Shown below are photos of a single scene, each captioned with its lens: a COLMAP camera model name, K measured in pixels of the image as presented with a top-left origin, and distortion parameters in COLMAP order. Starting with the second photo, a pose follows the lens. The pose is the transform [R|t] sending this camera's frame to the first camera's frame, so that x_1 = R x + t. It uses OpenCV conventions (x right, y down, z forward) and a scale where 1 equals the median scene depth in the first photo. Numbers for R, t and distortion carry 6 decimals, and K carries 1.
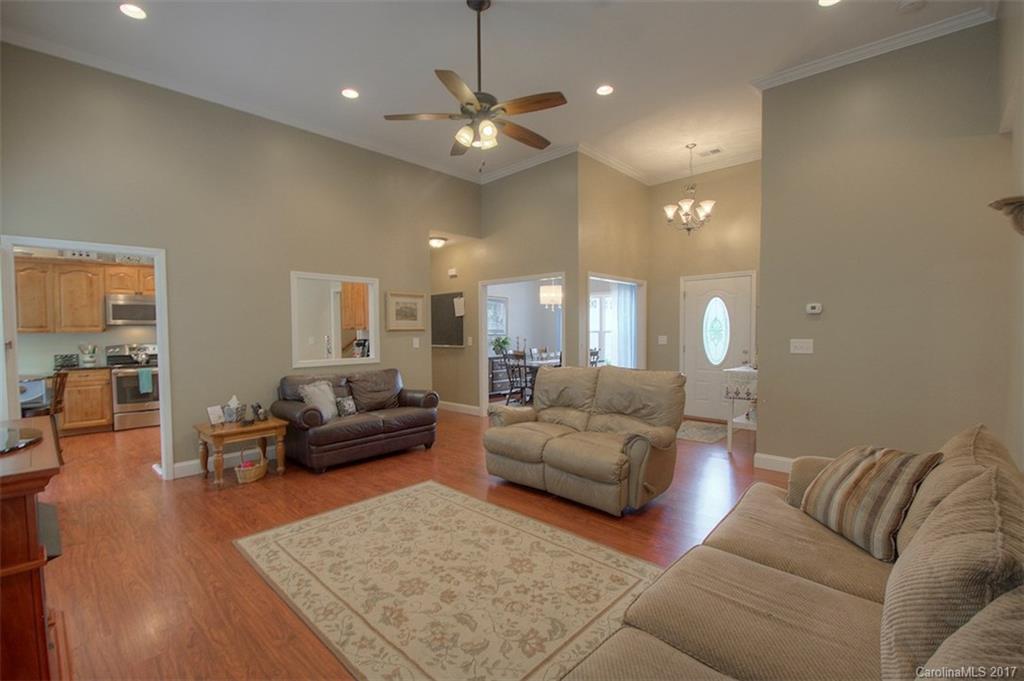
lens RADIAL K [[450.4, 0, 511.8], [0, 450.4, 344.0], [0, 0, 1]] dist [-0.000945, -0.000351]
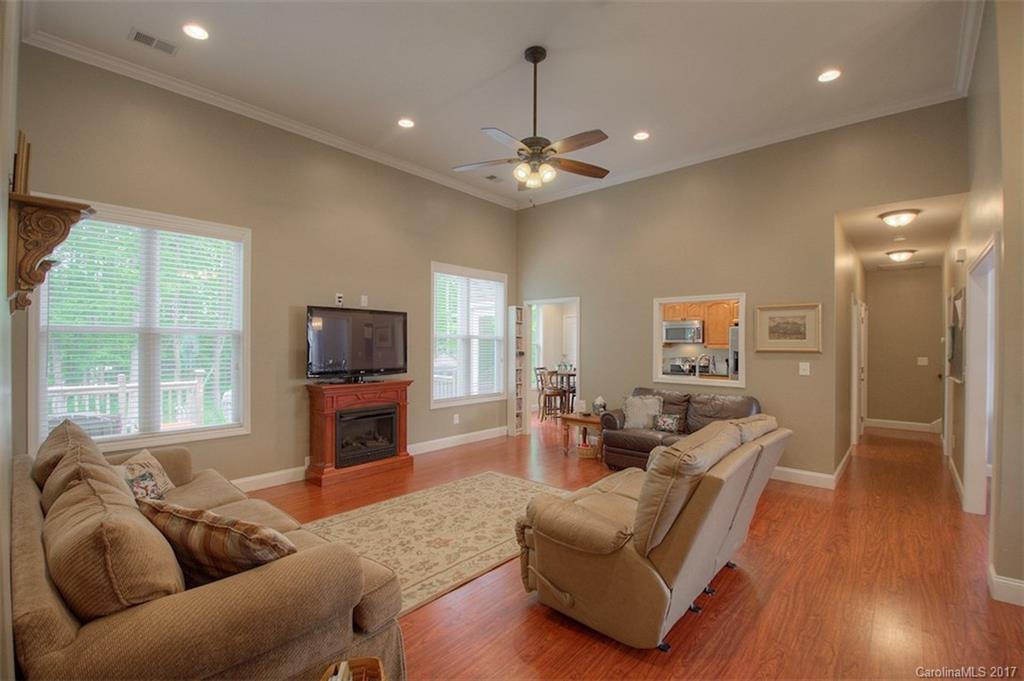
lens RADIAL K [[450.4, 0, 511.8], [0, 450.4, 344.0], [0, 0, 1]] dist [-0.000945, -0.000351]
pose [[0.021646, 0.003506, -0.999760, 1.101160], [-0.039708, 0.999208, 0.002644, -0.054534], [0.998977, 0.039641, 0.021768, 1.013018]]
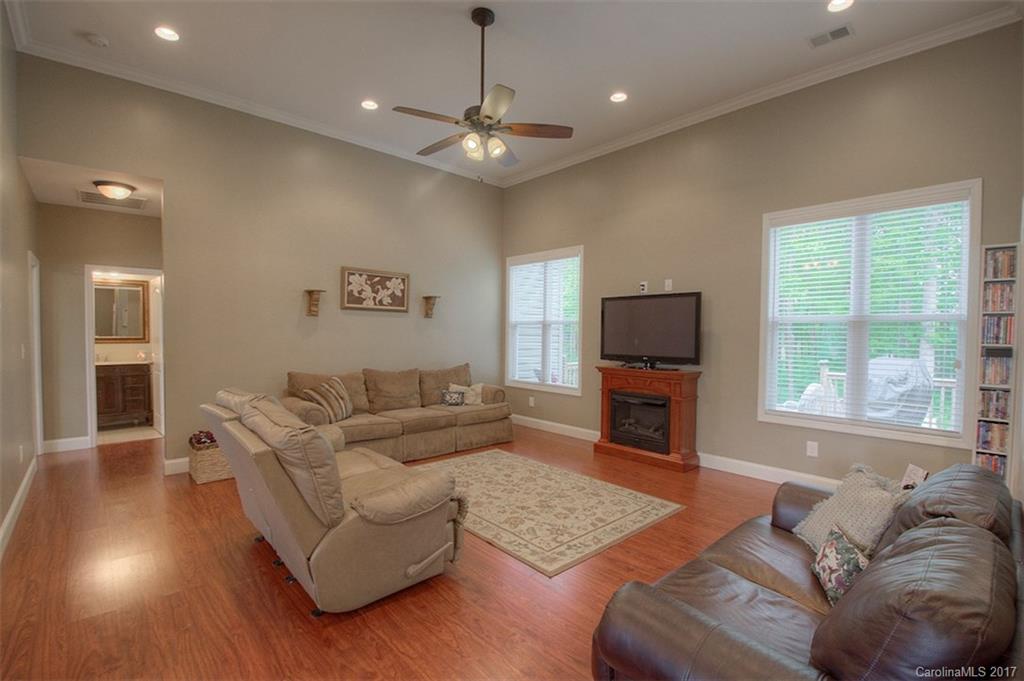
lens RADIAL K [[460.6, 0, 512.0], [0, 460.6, 340.5], [0, 0, 1]] dist [0.022124, -0.000211]
pose [[-0.996539, -0.003186, 0.083063, -0.247512], [0.001739, 0.998247, 0.059152, -0.091505], [-0.083106, 0.059091, -0.994787, 2.248974]]
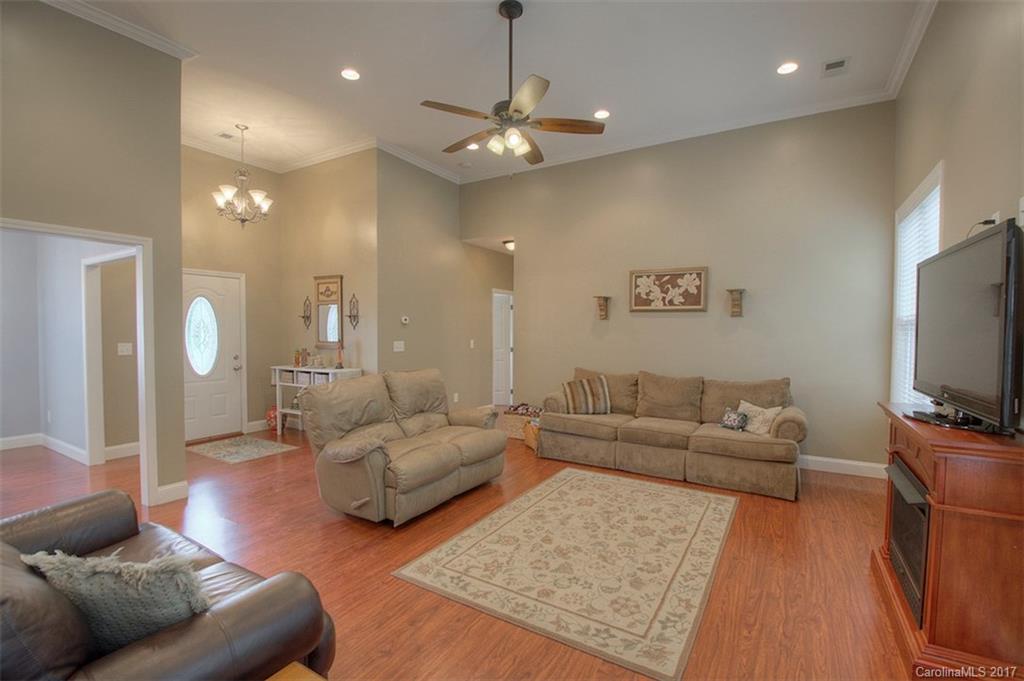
lens RADIAL K [[449.7, 0, 521.1], [0, 449.7, 340.7], [0, 0, 1]] dist [0.000752, -0.000100]
pose [[-0.214743, -0.016054, 0.976539, -1.147129], [0.032079, 0.999209, 0.023481, -0.047280], [-0.976144, 0.036369, -0.214058, 1.302761]]
